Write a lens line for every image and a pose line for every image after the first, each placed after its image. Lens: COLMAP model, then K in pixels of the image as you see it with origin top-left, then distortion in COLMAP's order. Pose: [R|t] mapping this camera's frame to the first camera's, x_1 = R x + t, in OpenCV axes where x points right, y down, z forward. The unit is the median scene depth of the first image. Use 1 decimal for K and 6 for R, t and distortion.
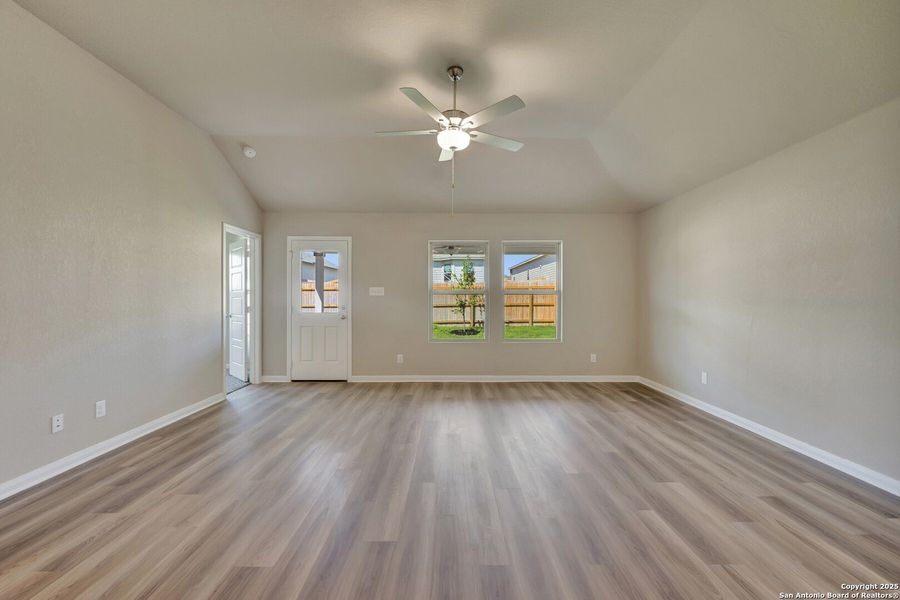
lens RADIAL K [[359.6, 0, 454.1], [0, 359.6, 300.0], [0, 0, 1]] dist [-0.001564, 0.000502]
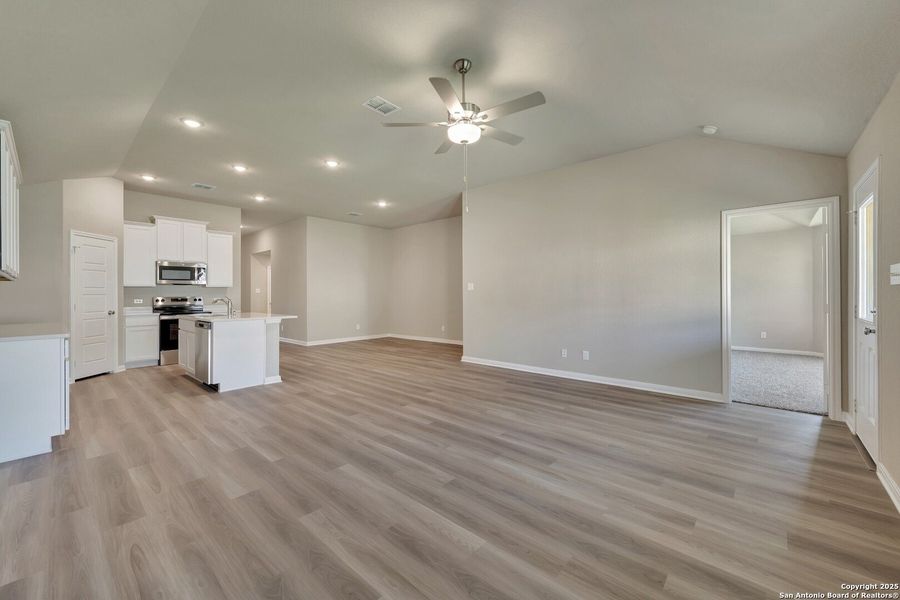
lens RADIAL K [[359.6, 0, 450.1], [0, 359.6, 292.6], [0, 0, 1]] dist [-0.001564, 0.000502]
pose [[-0.681048, -0.001379, -0.732237, 0.417982], [0.001488, 0.999994, -0.003267, -0.001467], [0.732237, -0.003314, -0.681042, 0.920152]]
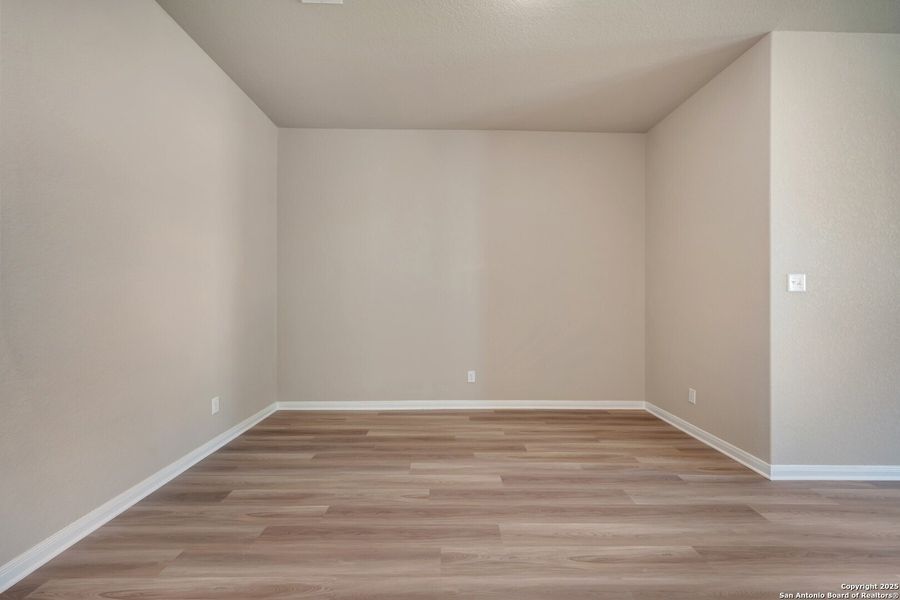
lens RADIAL K [[359.6, 0, 450.3], [0, 359.6, 298.4], [0, 0, 1]] dist [-0.001564, 0.000502]
pose [[-0.002020, -0.005047, -0.999985, -0.048735], [-0.010338, 0.999934, -0.005025, 0.000999], [0.999945, 0.010328, -0.002072, -0.317094]]
